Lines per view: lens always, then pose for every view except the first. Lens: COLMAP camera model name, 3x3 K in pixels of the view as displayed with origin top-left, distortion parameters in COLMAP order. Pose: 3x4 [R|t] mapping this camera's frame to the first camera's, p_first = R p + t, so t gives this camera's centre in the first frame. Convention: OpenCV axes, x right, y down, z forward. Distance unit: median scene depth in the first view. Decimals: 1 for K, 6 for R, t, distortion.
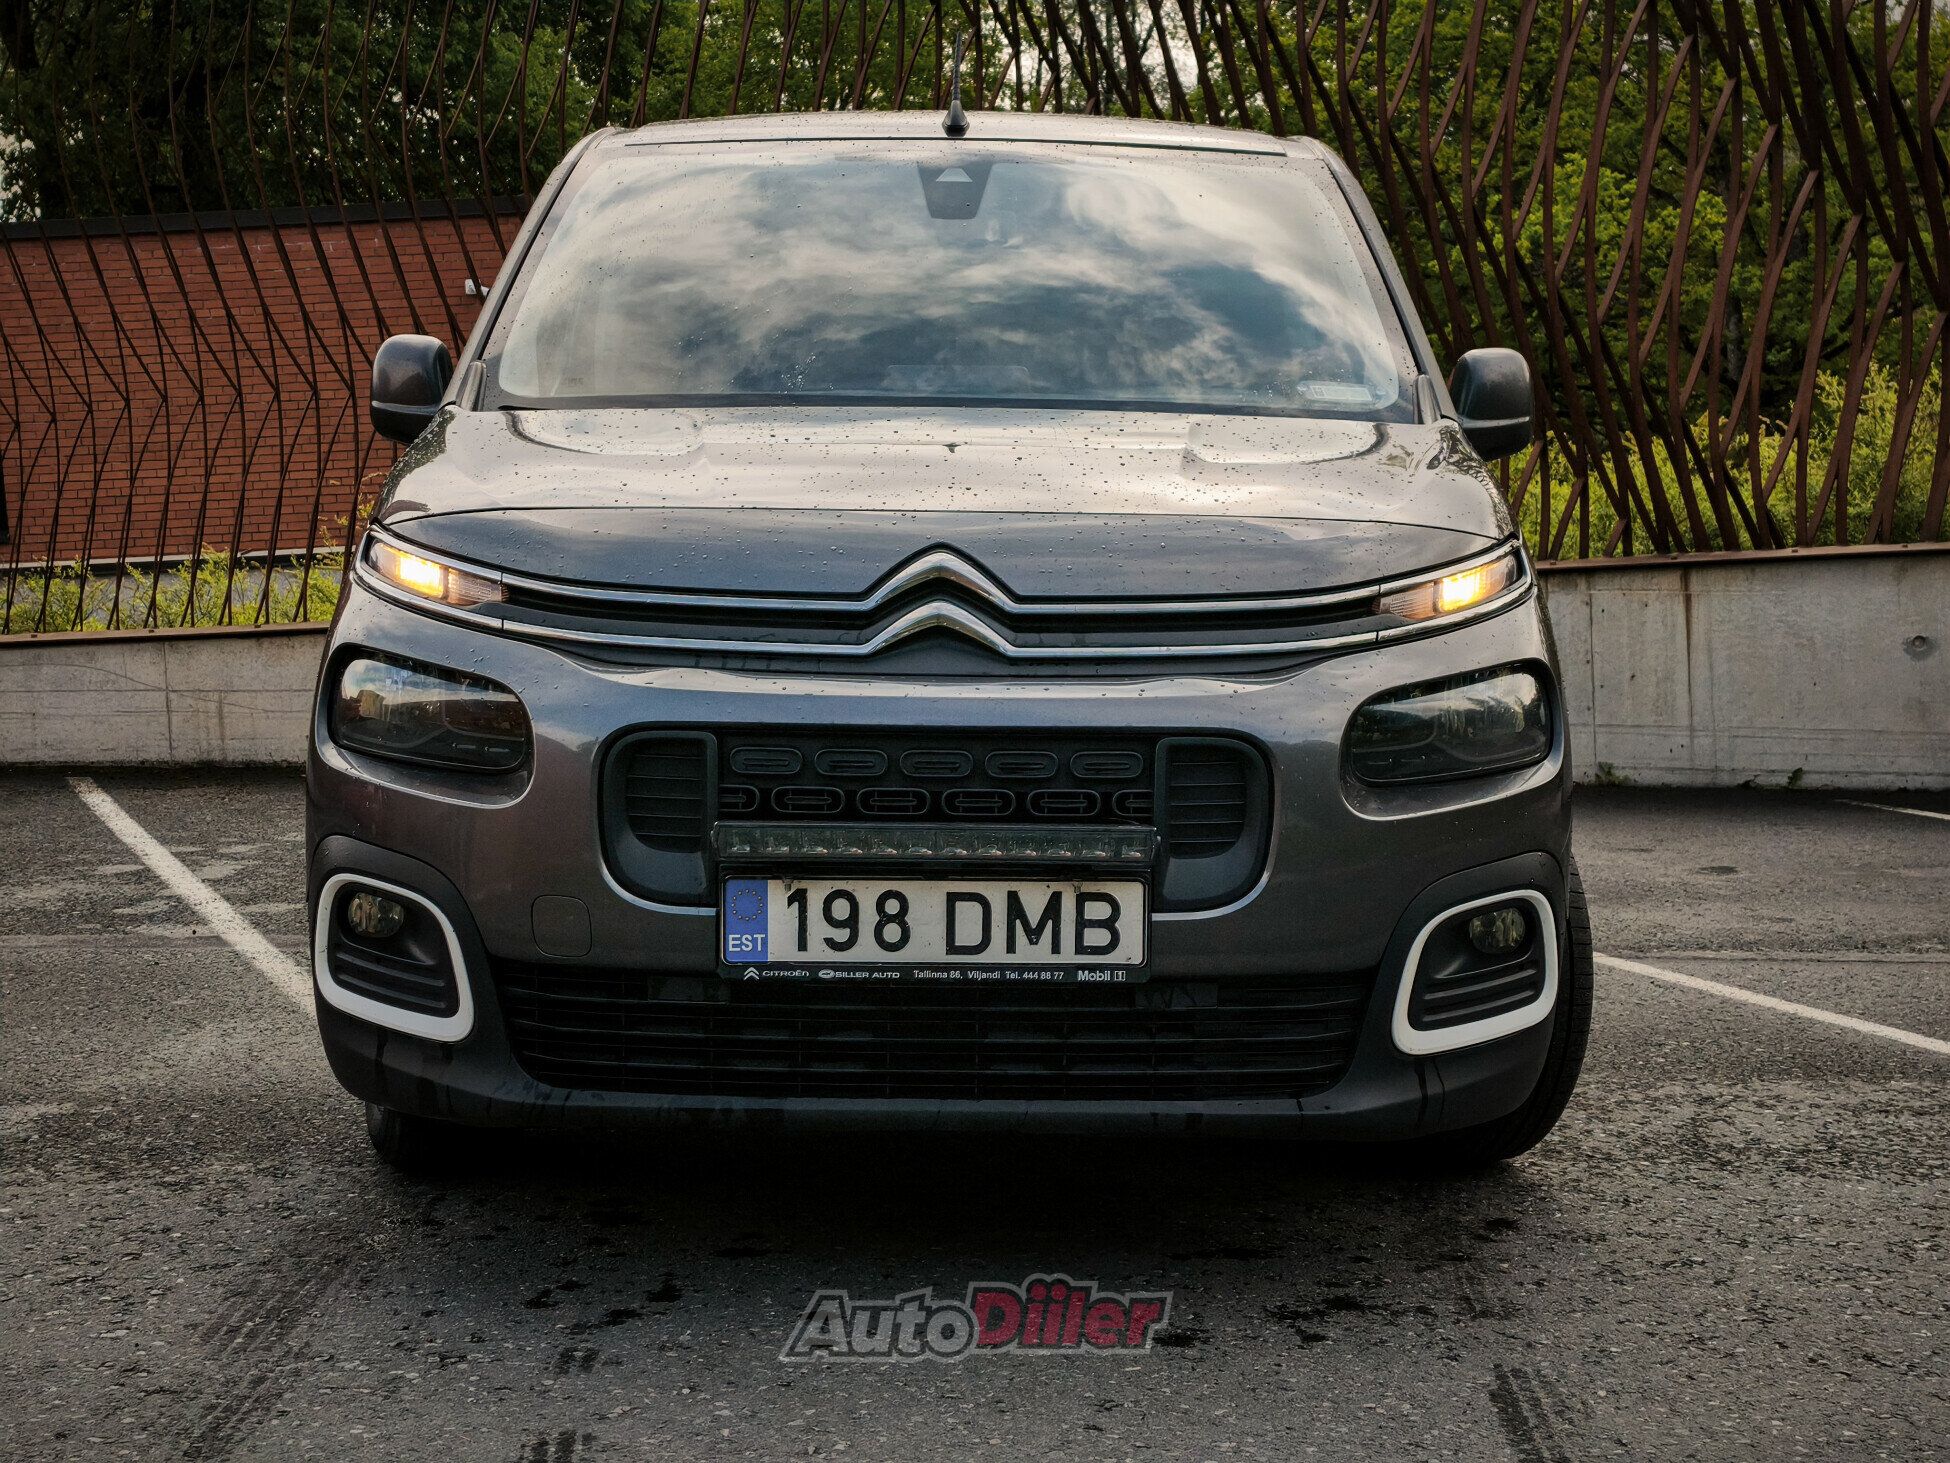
lens RADIAL K [[2683.4, 0, 981.4], [0, 2683.4, 723.1], [0, 0, 1]] dist [0.010759, 0.061725]
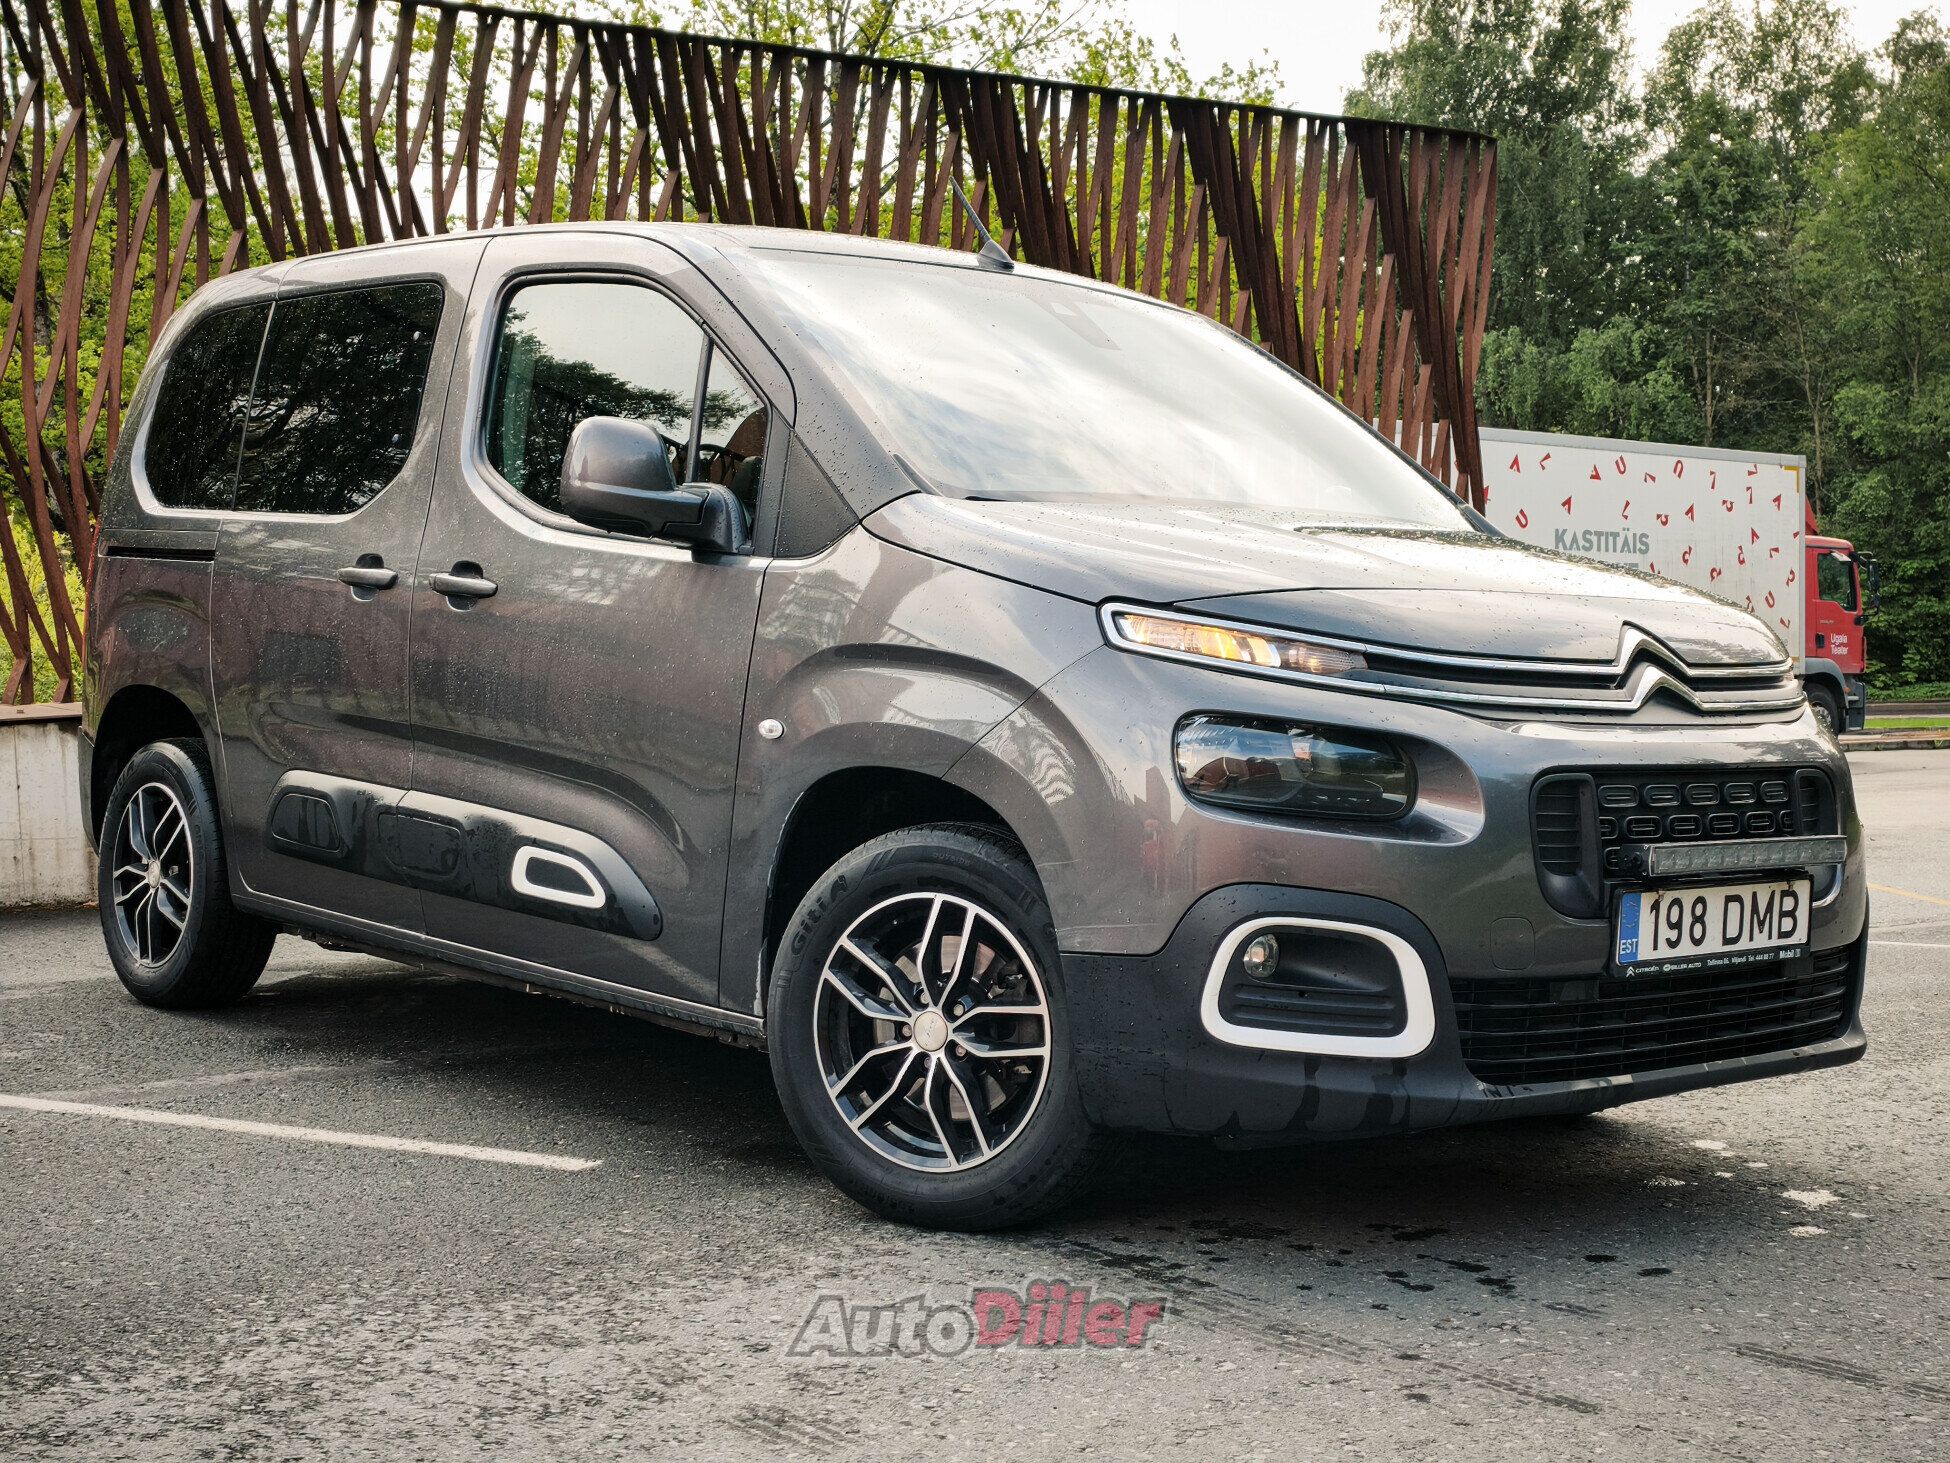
lens RADIAL K [[2683.4, 0, 981.4], [0, 2683.4, 723.1], [0, 0, 1]] dist [0.010759, 0.061725]
pose [[0.750594, -0.012082, 0.660653, -1.107334], [0.035912, 0.999101, -0.022530, -0.002186], [-0.659787, 0.040636, 0.750353, 0.278021]]
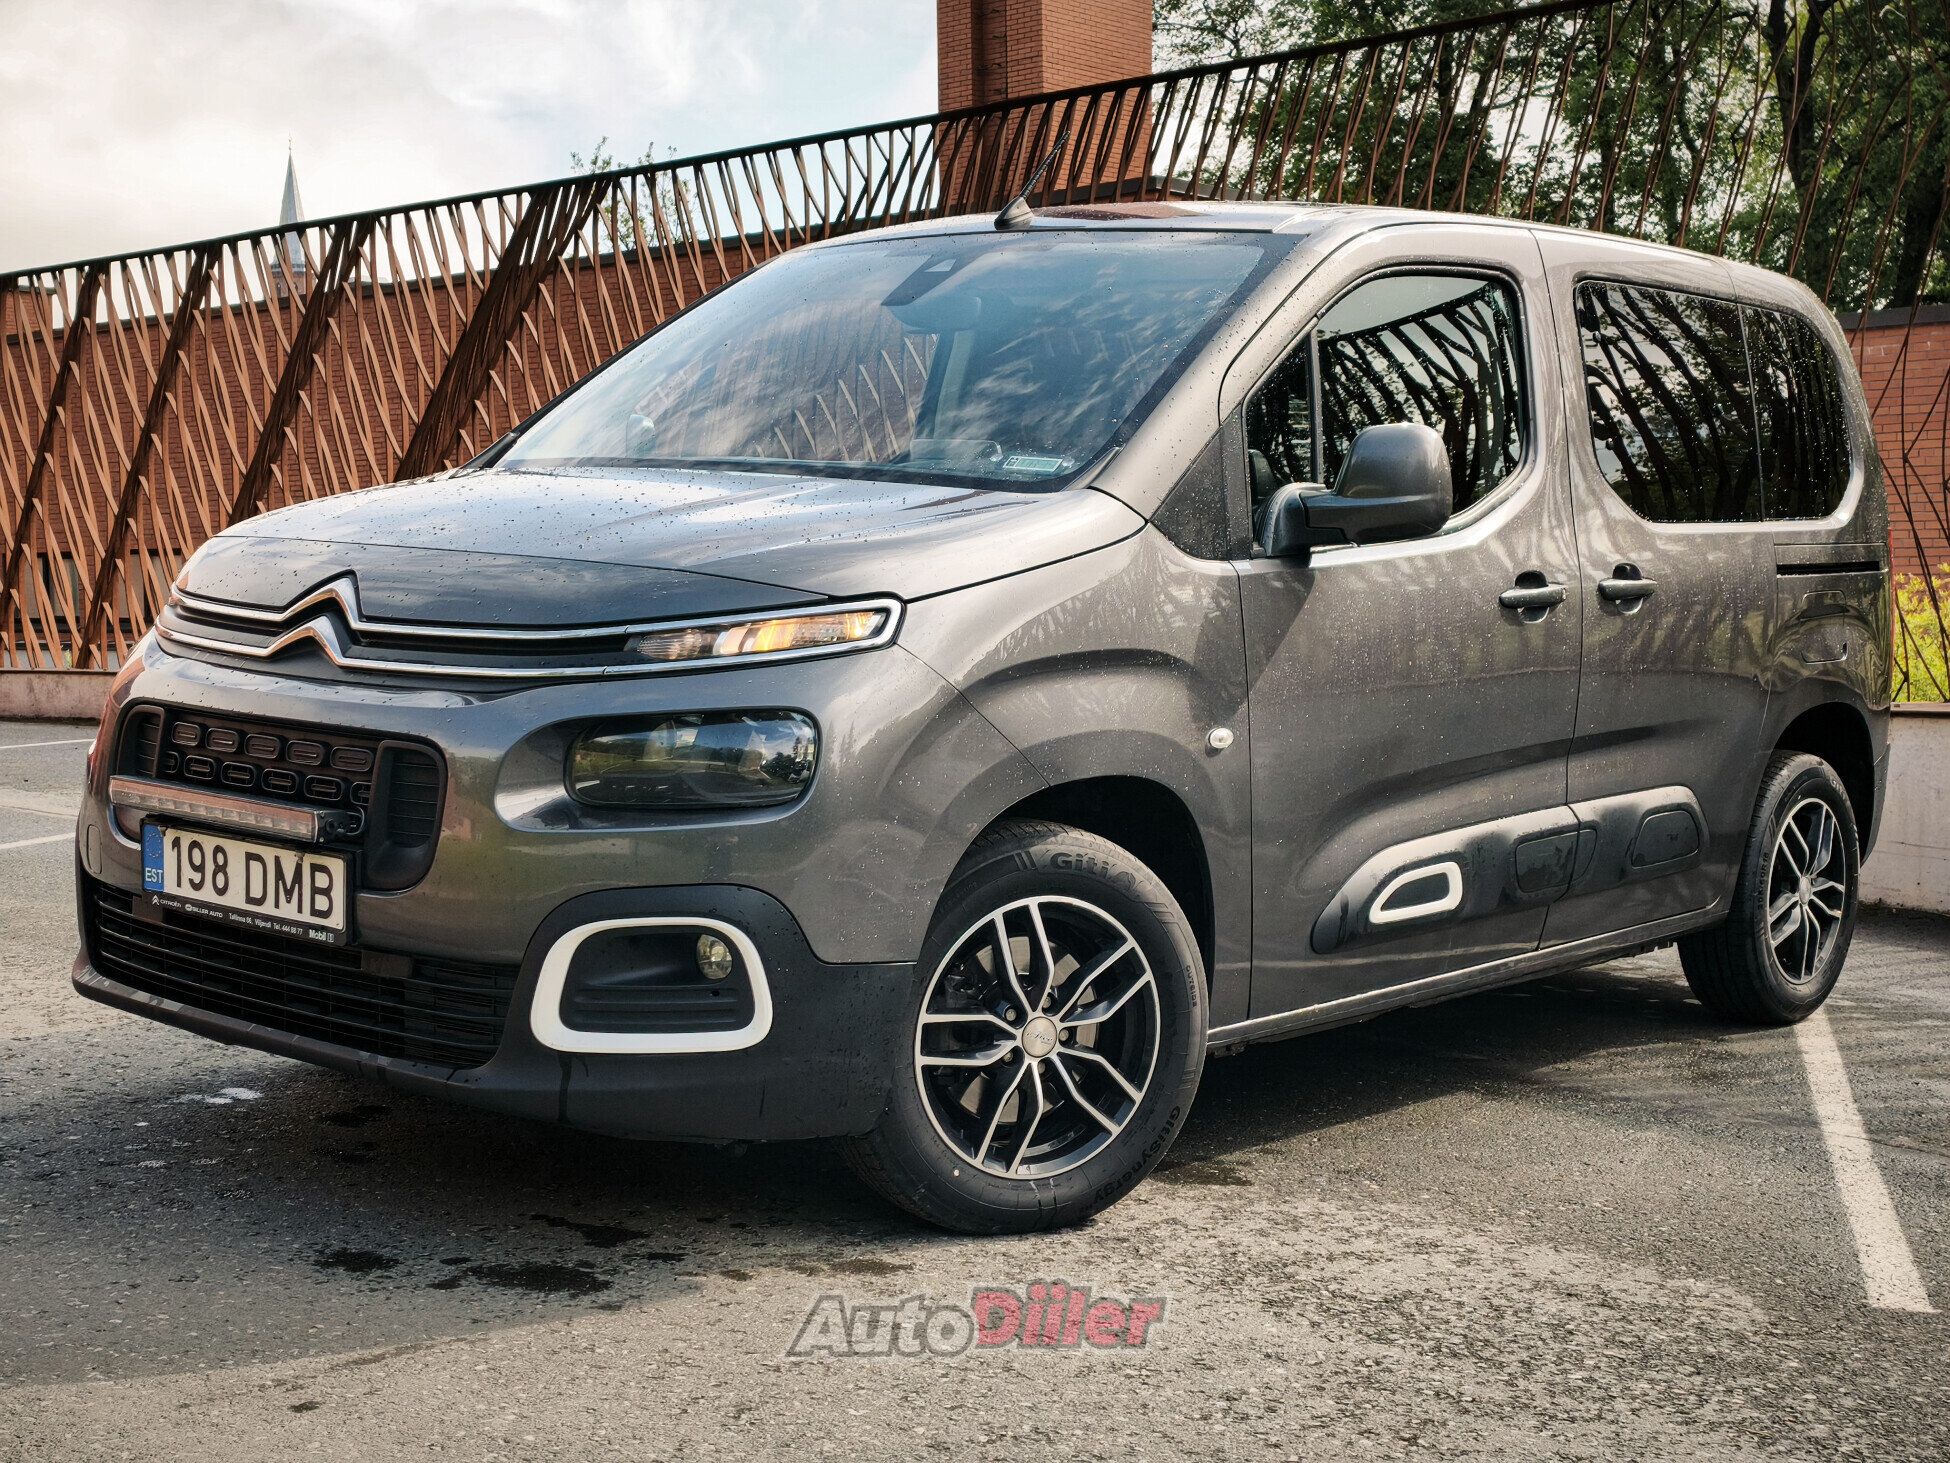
lens RADIAL K [[2655.5, 0, 1004.8], [0, 2655.5, 760.9], [0, 0, 1]] dist [0.033315, 0.040665]
pose [[0.761726, 0.080633, -0.642862, 1.022568], [-0.093812, 0.995496, 0.013706, -0.026974], [0.641072, 0.049868, 0.765859, 0.291121]]
